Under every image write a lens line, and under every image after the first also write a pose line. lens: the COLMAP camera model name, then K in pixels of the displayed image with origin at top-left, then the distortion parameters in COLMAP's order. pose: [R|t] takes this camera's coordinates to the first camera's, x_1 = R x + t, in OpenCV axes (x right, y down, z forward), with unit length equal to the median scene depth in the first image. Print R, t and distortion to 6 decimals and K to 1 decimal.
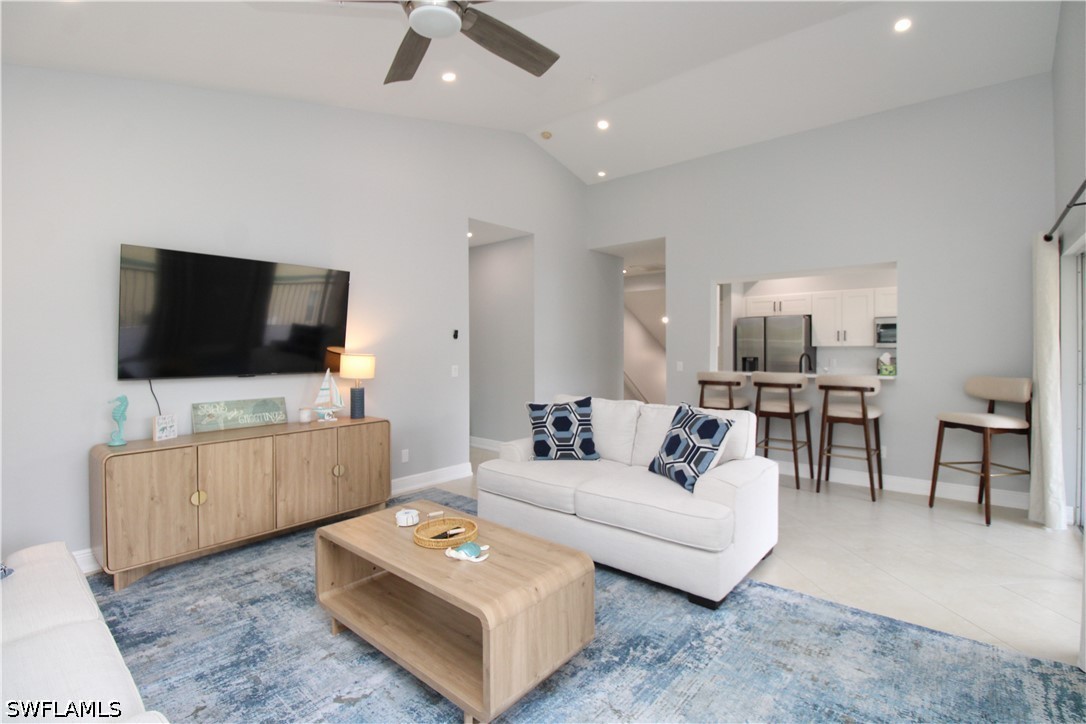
lens RADIAL K [[502.7, 0, 548.1], [0, 502.7, 348.6], [0, 0, 1]] dist [-0.002330, -0.012389]
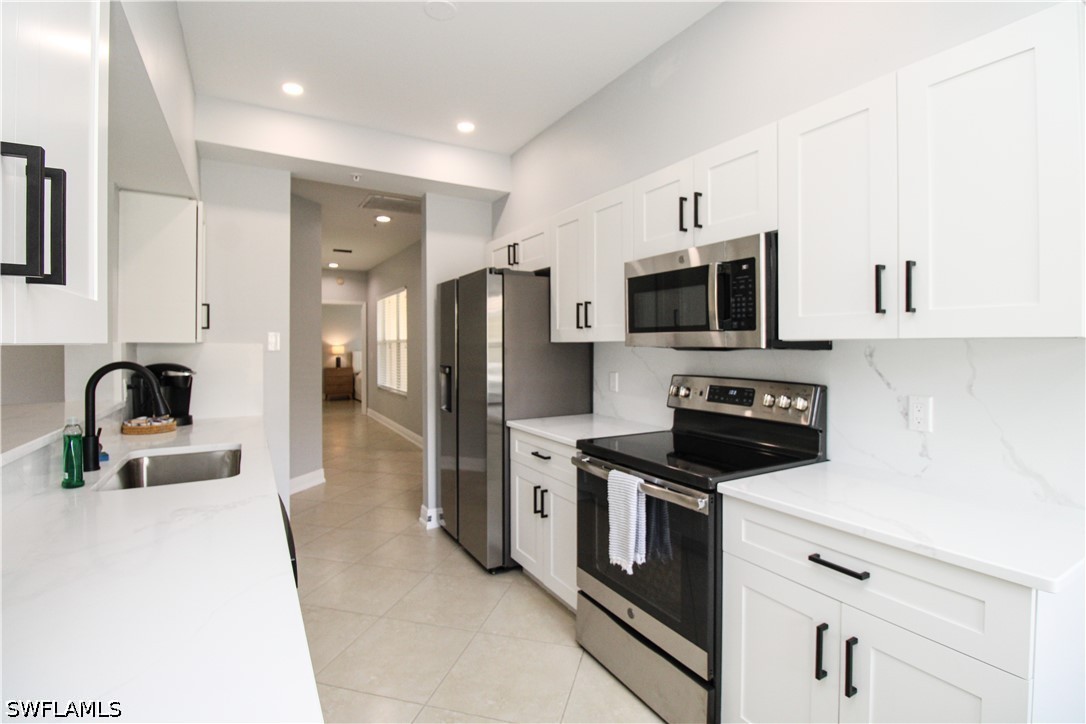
lens RADIAL K [[508.9, 0, 542.7], [0, 508.9, 349.7], [0, 0, 1]] dist [0.001988, -0.013671]
pose [[0.945954, 0.004027, -0.324277, 1.418323], [-0.002365, 0.999982, 0.005521, -0.002152], [0.324293, -0.004456, 0.945946, 1.275933]]
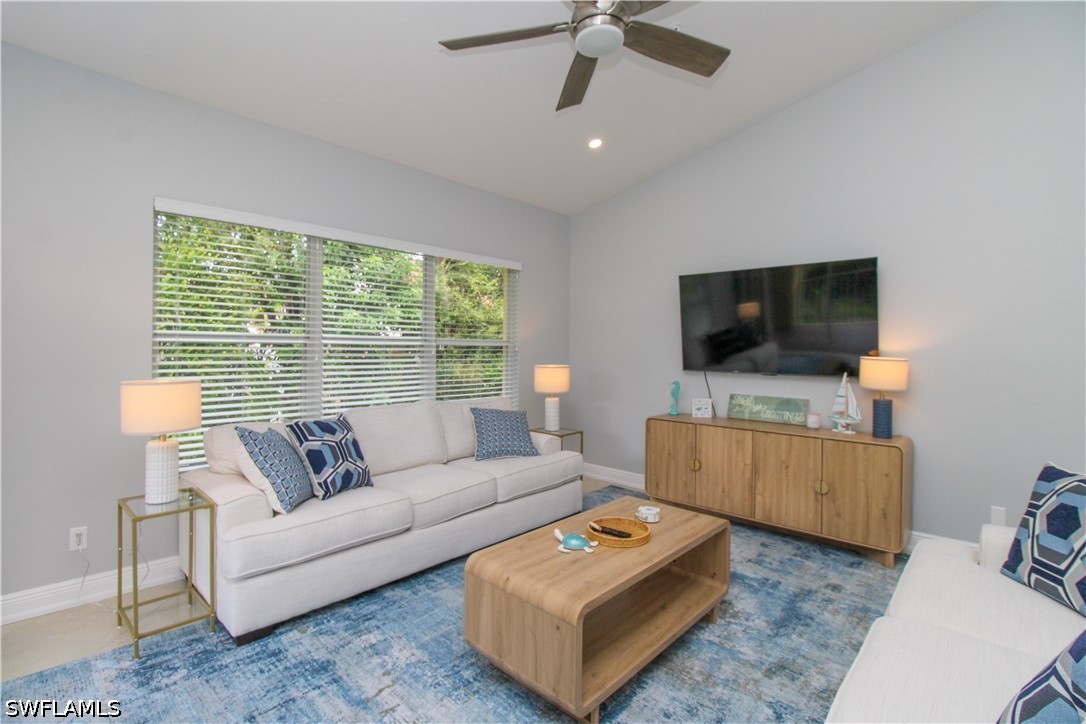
lens RADIAL K [[499.6, 0, 536.3], [0, 499.6, 346.0], [0, 0, 1]] dist [-0.024280, -0.000028]
pose [[-0.054554, 0.001966, -0.998509, 0.545999], [-0.015365, 0.999878, 0.002808, -0.002440], [0.998393, 0.015495, -0.054517, 0.607331]]
